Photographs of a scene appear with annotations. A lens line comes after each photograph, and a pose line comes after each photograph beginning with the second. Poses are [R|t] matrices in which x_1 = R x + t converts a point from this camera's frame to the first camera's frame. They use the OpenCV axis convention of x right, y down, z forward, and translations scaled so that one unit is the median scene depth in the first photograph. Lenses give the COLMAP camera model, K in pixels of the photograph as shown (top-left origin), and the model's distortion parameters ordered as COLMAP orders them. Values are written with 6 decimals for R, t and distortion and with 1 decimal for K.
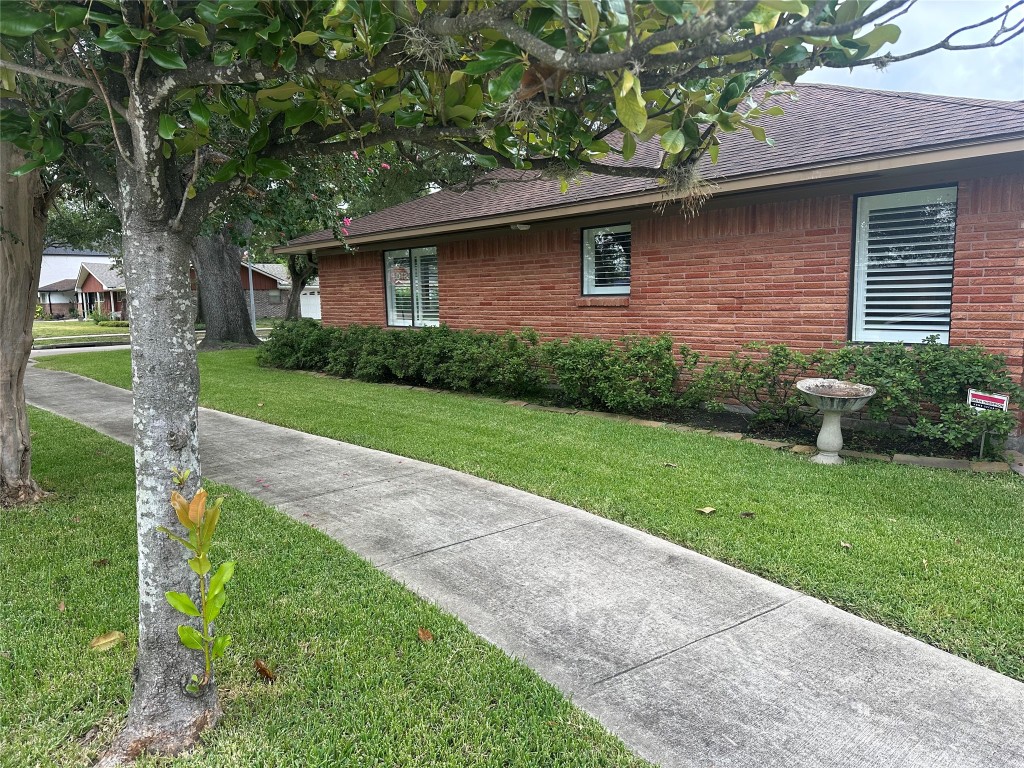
lens RADIAL K [[714.0, 0, 514.4], [0, 714.0, 389.7], [0, 0, 1]] dist [0.060814, -0.068617]
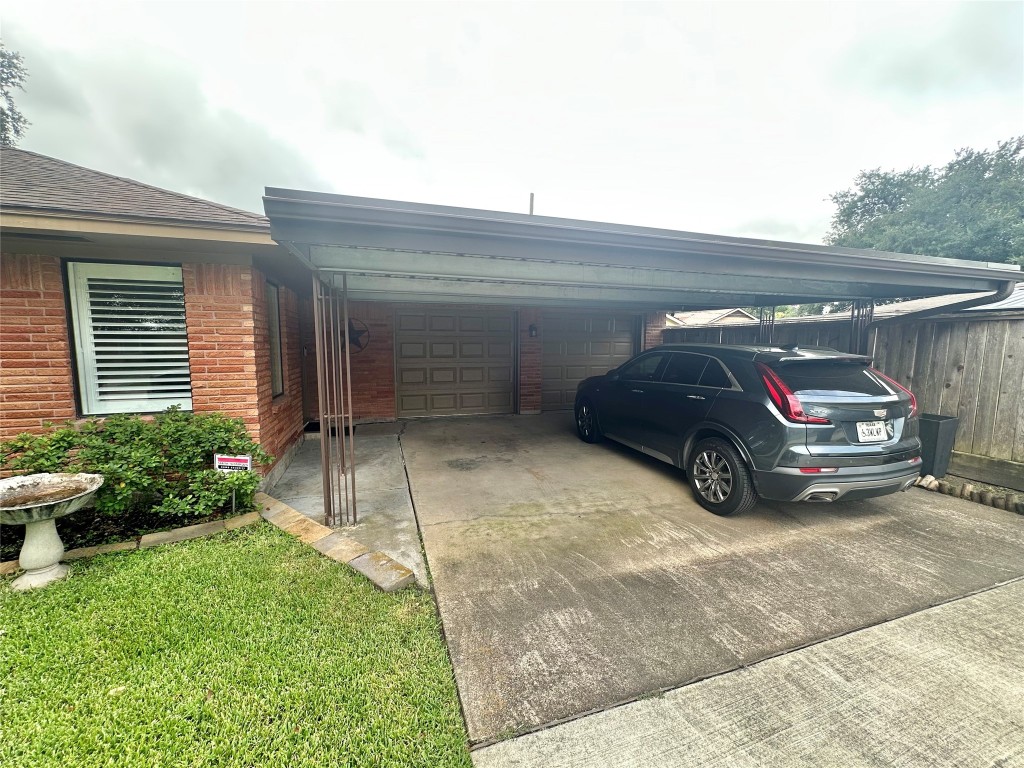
lens RADIAL K [[409.9, 0, 512.6], [0, 409.9, 383.1], [0, 0, 1]] dist [-0.000231, 0.000013]
pose [[0.389192, -0.064614, 0.918888, 0.208234], [0.111527, 0.993504, 0.022624, -0.060317], [-0.914380, 0.093676, 0.393870, 0.289611]]
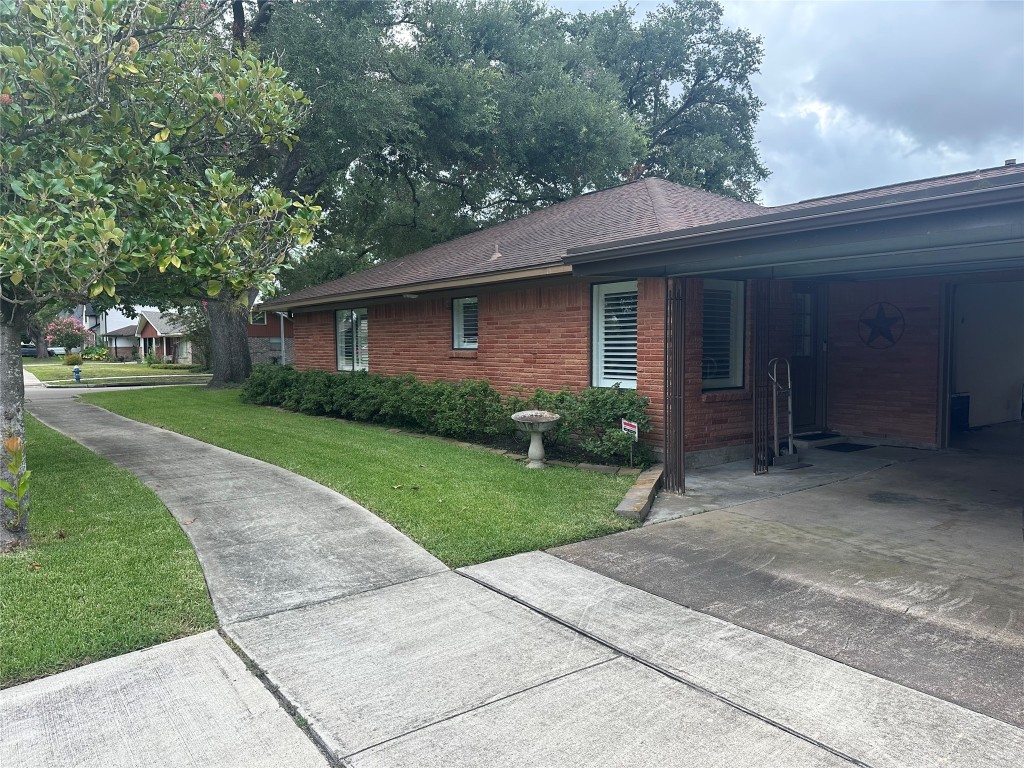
lens RADIAL K [[714.0, 0, 516.3], [0, 714.0, 375.9], [0, 0, 1]] dist [0.060814, -0.068617]
pose [[0.997145, 0.016987, -0.073571, 0.442024], [-0.023245, 0.996105, -0.085056, 0.034933], [0.071840, 0.086523, 0.993656, -0.399392]]
